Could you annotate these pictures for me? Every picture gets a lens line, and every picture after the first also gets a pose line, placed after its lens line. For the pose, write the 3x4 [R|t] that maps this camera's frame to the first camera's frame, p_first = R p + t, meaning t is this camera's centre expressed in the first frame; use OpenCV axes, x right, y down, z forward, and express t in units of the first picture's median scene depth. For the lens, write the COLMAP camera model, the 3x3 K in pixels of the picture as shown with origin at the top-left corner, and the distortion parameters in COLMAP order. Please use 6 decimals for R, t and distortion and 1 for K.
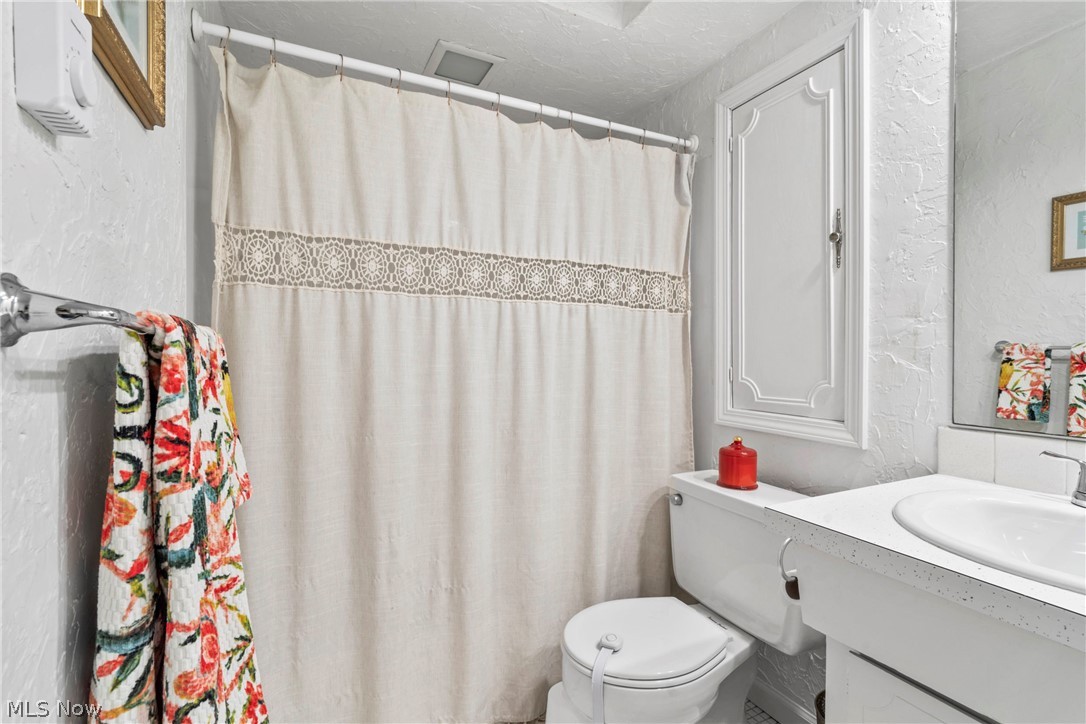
lens RADIAL K [[515.4, 0, 543.7], [0, 515.4, 358.3], [0, 0, 1]] dist [0.000088, 0.000048]
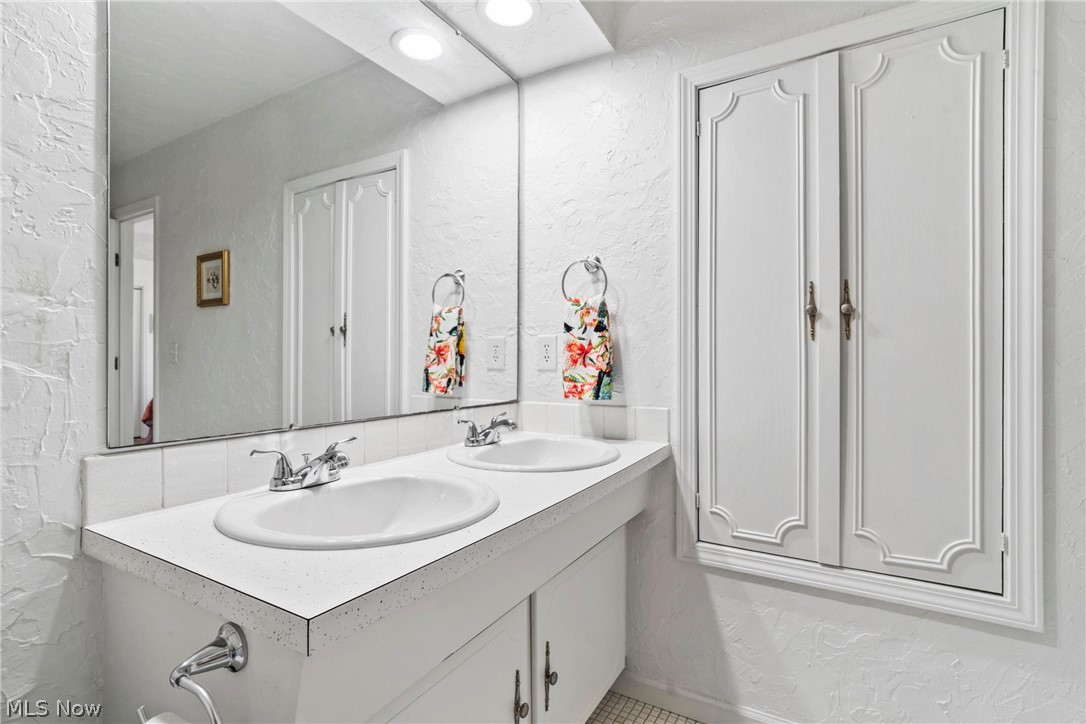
lens RADIAL K [[515.4, 0, 543.5], [0, 515.4, 360.0], [0, 0, 1]] dist [0.000088, 0.000048]
pose [[-0.559743, -0.007387, 0.828633, -0.150381], [-0.002500, 0.999971, 0.007226, -0.005752], [-0.828662, 0.001973, -0.559745, 0.860254]]
